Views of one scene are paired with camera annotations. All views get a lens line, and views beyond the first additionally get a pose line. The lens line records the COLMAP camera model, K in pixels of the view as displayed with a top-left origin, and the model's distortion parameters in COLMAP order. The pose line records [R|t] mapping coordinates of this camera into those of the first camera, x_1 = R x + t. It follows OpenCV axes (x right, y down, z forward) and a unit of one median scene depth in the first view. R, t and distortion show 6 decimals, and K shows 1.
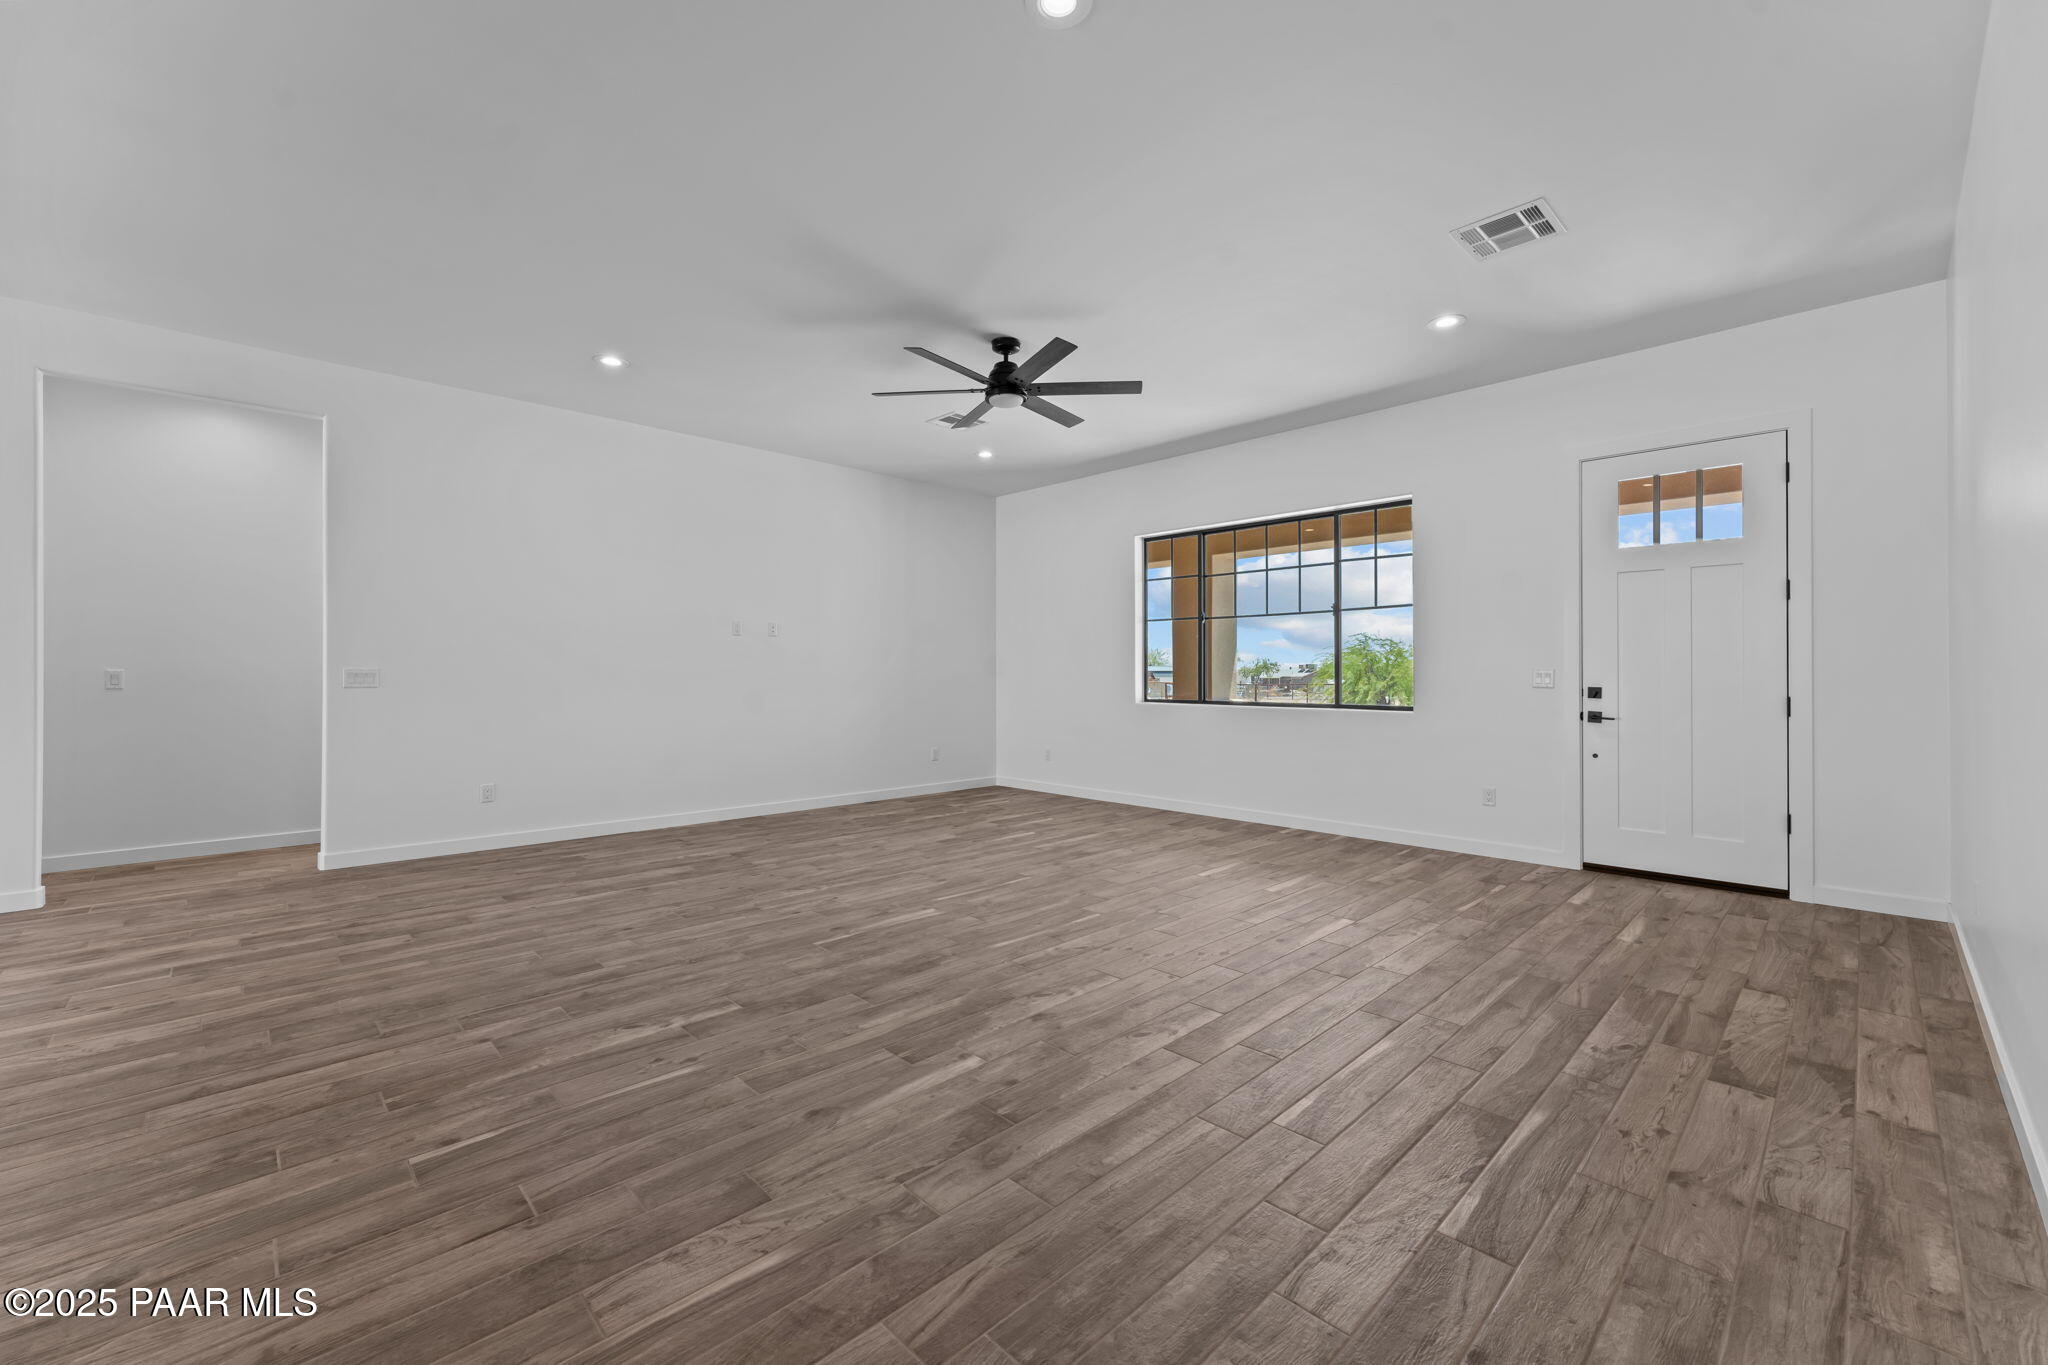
lens RADIAL K [[822.6, 0, 1027.9], [0, 822.6, 667.6], [0, 0, 1]] dist [0.002131, 0.000290]
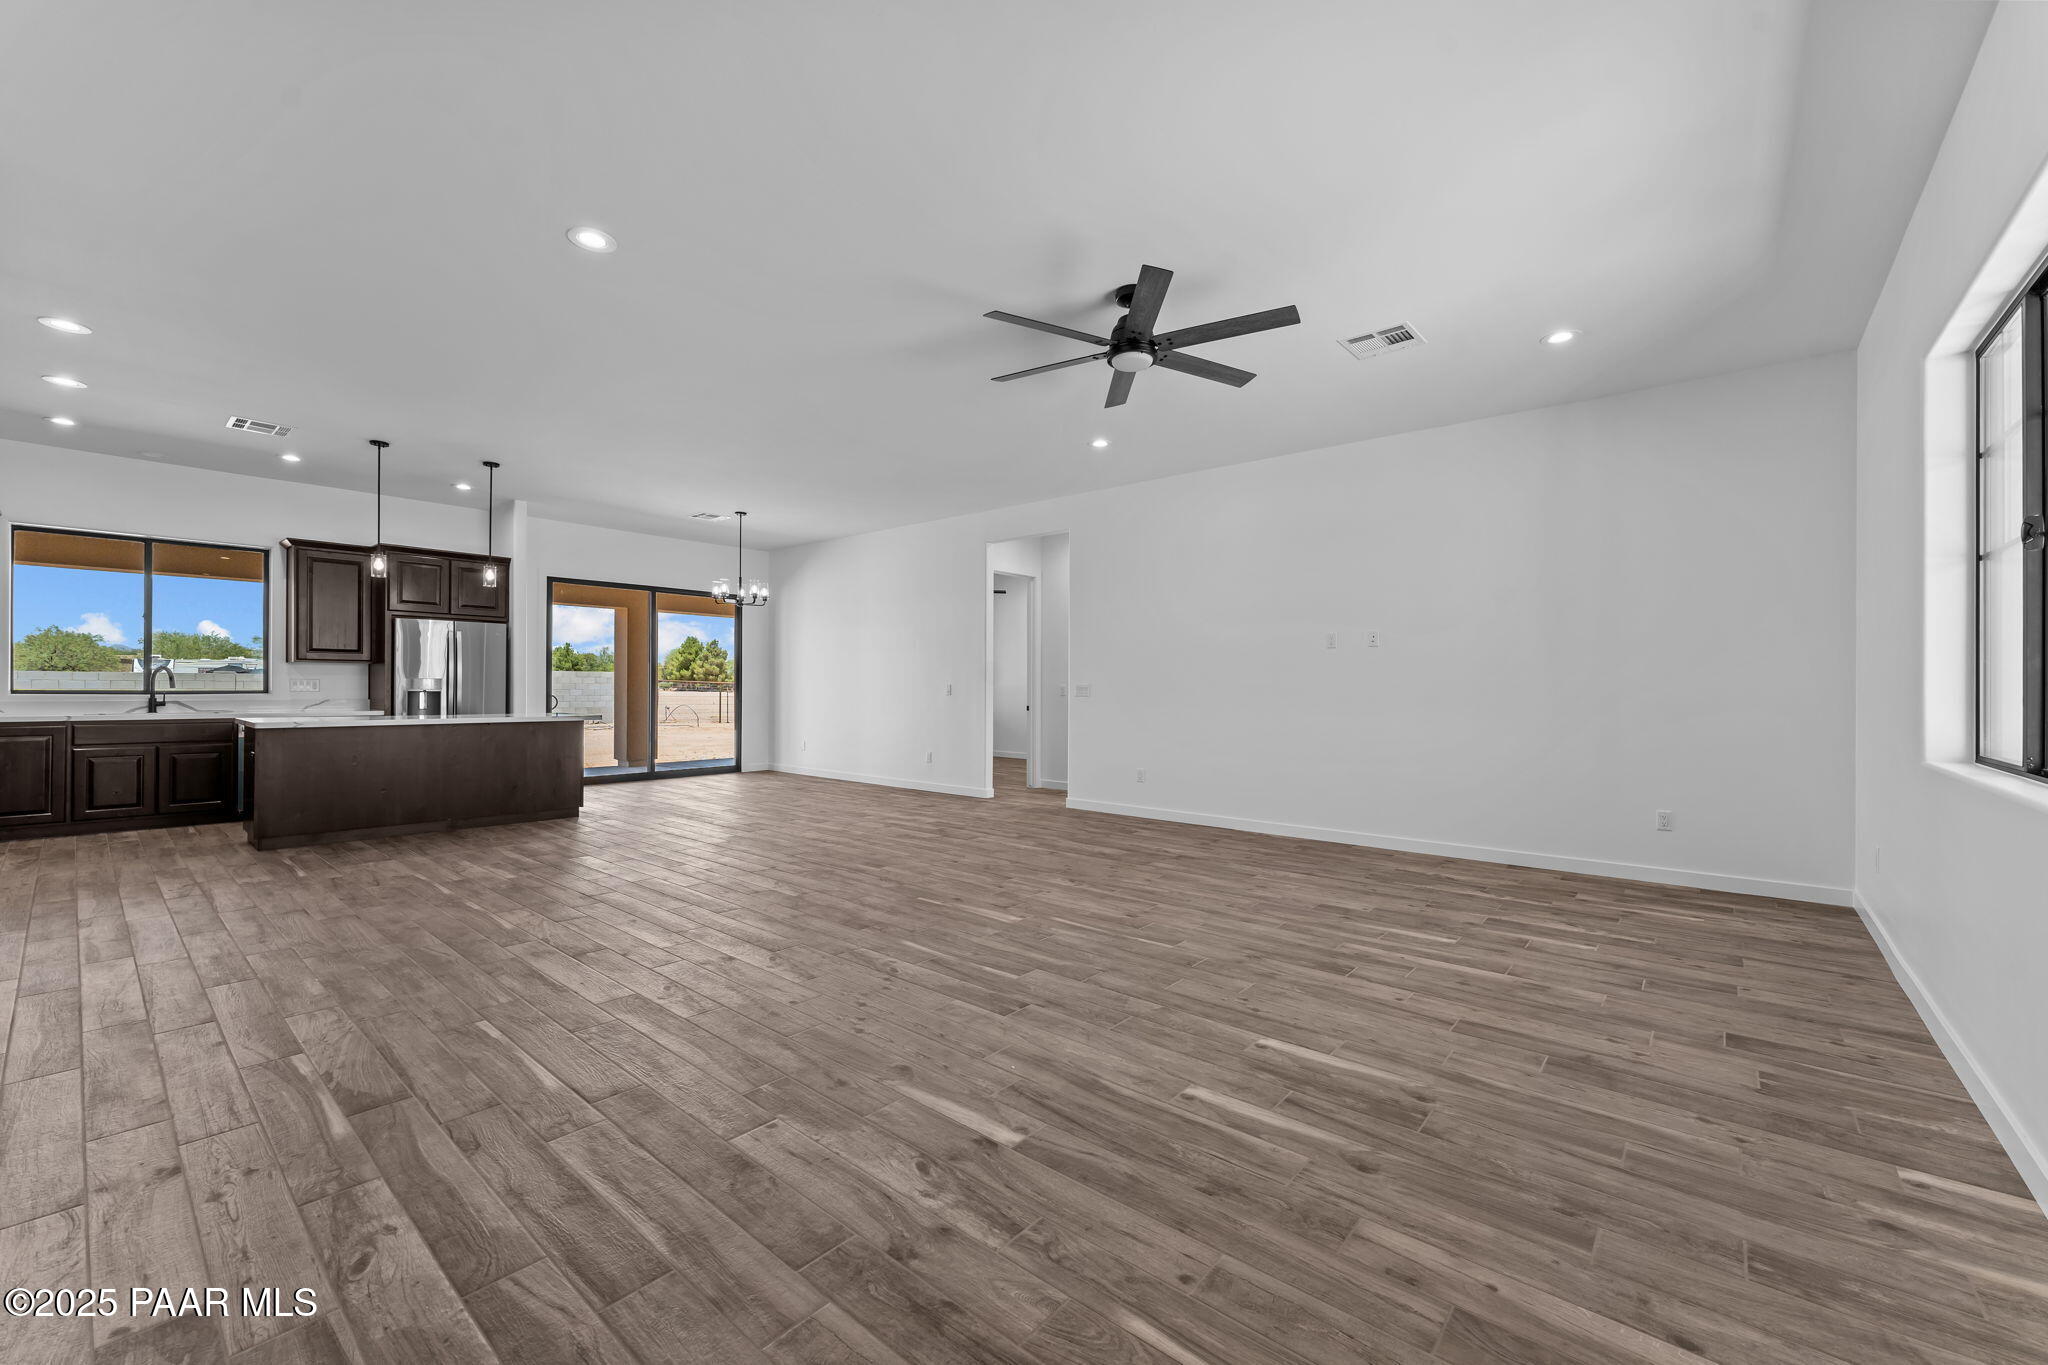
lens RADIAL K [[814.9, 0, 1028.8], [0, 814.9, 690.2], [0, 0, 1]] dist [-0.000044, -0.000384]
pose [[0.094097, 0.003487, -0.995557, 1.094669], [0.001144, 0.999993, 0.003611, 0.010893], [0.995562, -0.001479, 0.094092, 1.137873]]
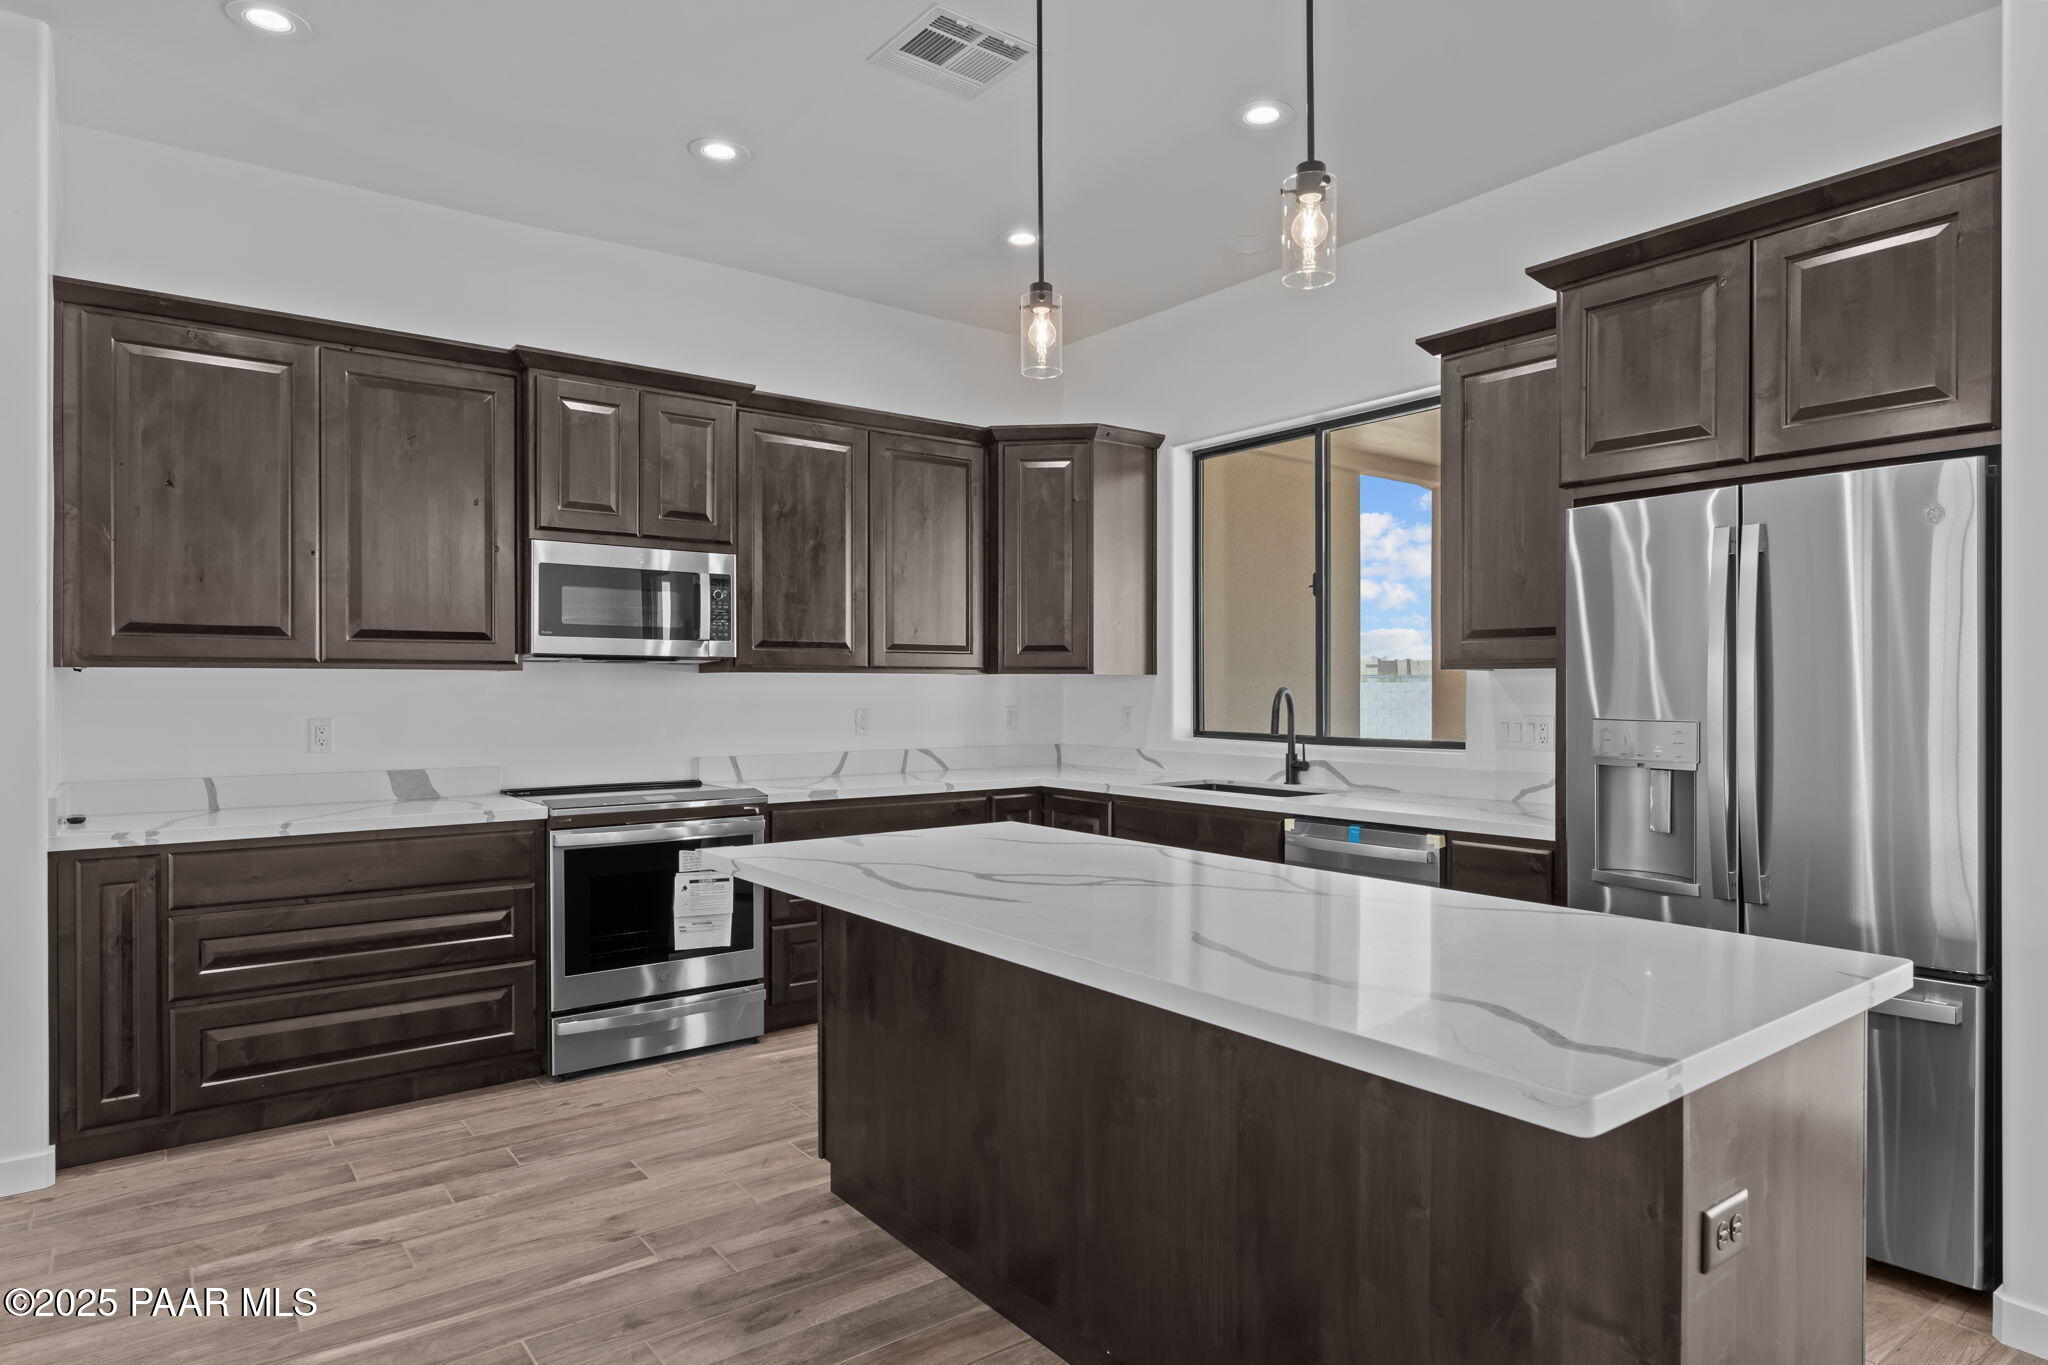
lens RADIAL K [[1178.7, 0, 1029.5], [0, 1178.7, 694.9], [0, 0, 1]] dist [-0.001297, -0.000116]
pose [[-0.992497, 0.001087, 0.122265, -1.014138], [0.000890, 0.999998, -0.001668, -0.032924], [-0.122267, -0.001547, -0.992496, 0.588203]]
